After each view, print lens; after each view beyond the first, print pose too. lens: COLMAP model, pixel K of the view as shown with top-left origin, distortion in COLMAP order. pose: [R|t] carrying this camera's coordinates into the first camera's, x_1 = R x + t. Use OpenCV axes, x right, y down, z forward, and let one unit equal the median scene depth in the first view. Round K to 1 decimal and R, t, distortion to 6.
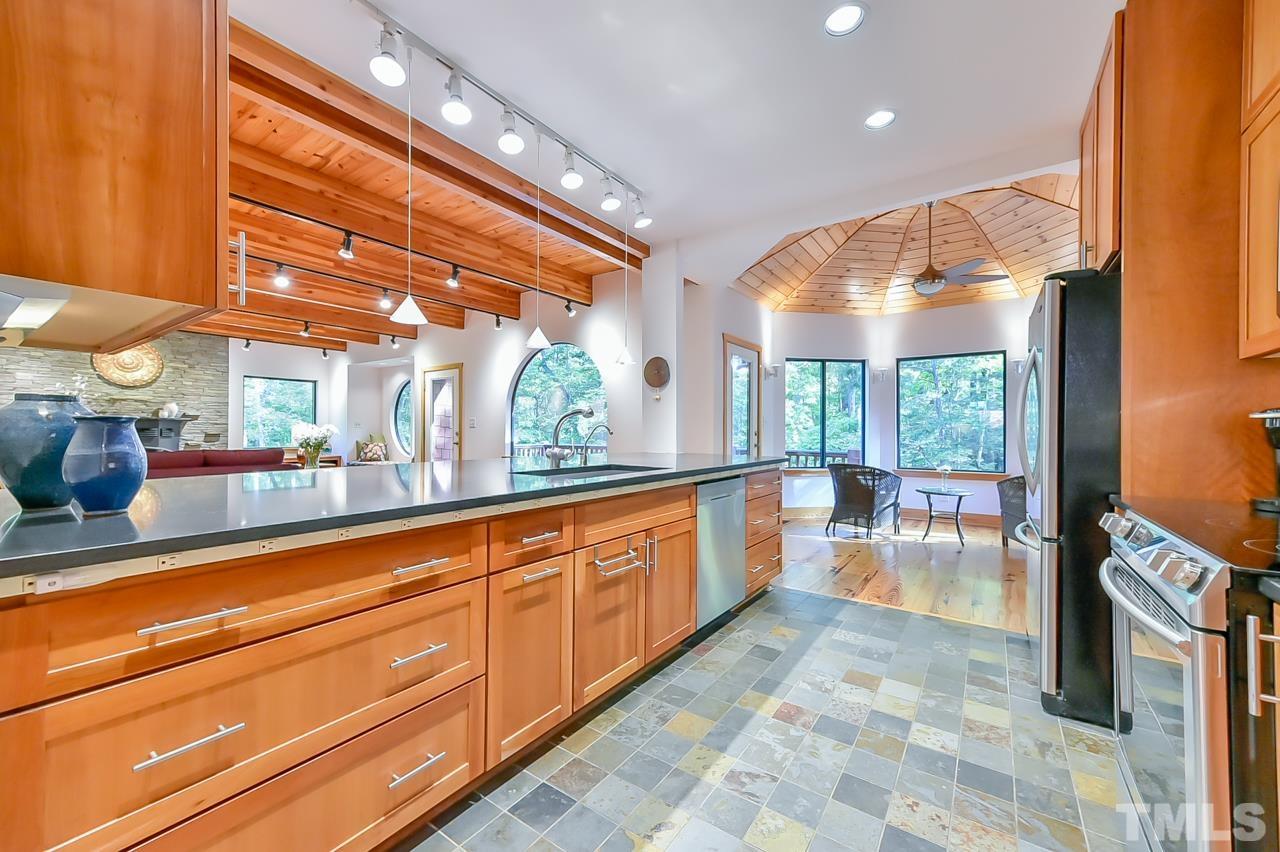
lens RADIAL K [[498.5, 0, 640.6], [0, 498.5, 427.5], [0, 0, 1]] dist [0.014834, 0.000069]
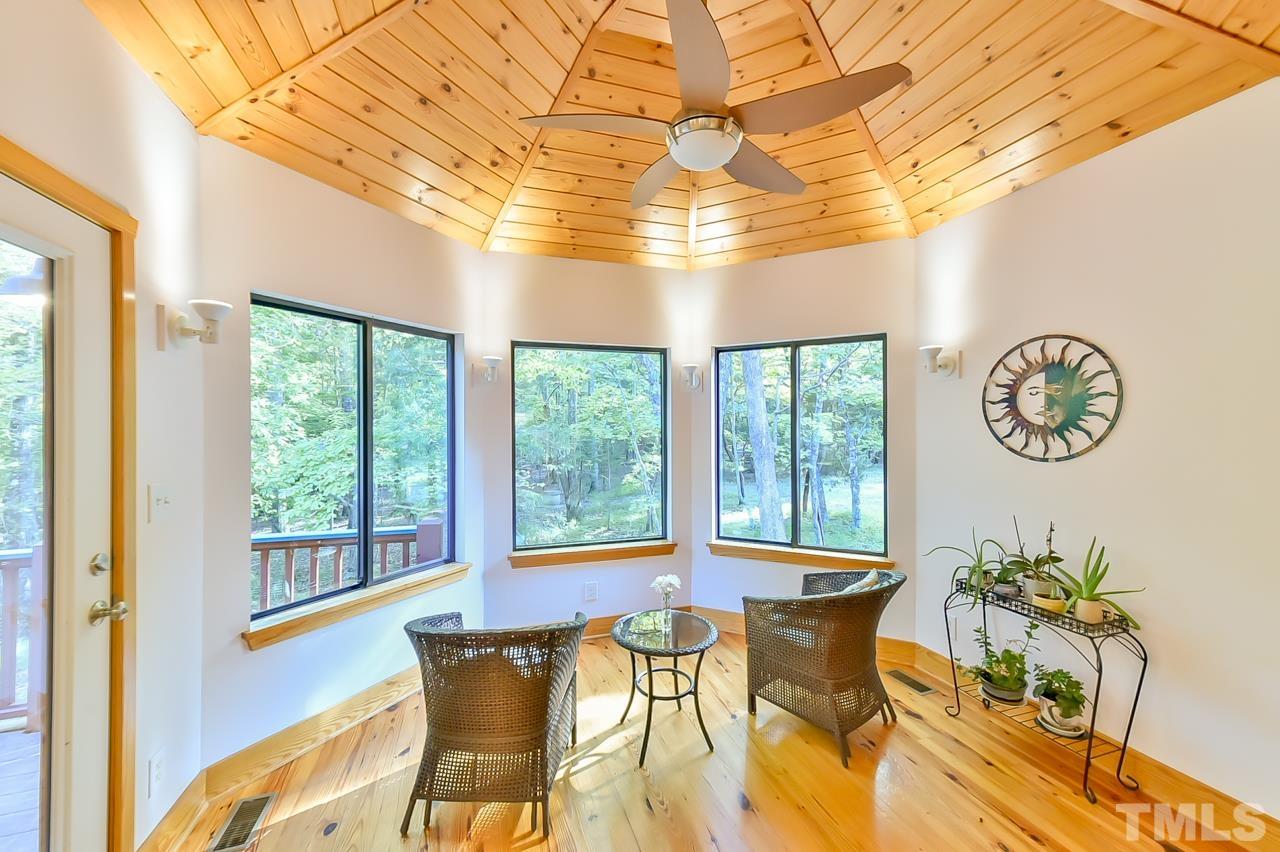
lens RADIAL K [[498.5, 0, 638.5], [0, 498.5, 427.2], [0, 0, 1]] dist [0.014834, 0.000069]
pose [[0.593176, -0.004270, 0.805061, 0.170846], [-0.000449, 0.999984, 0.005634, -0.050633], [-0.805073, -0.003704, 0.593165, 0.584453]]
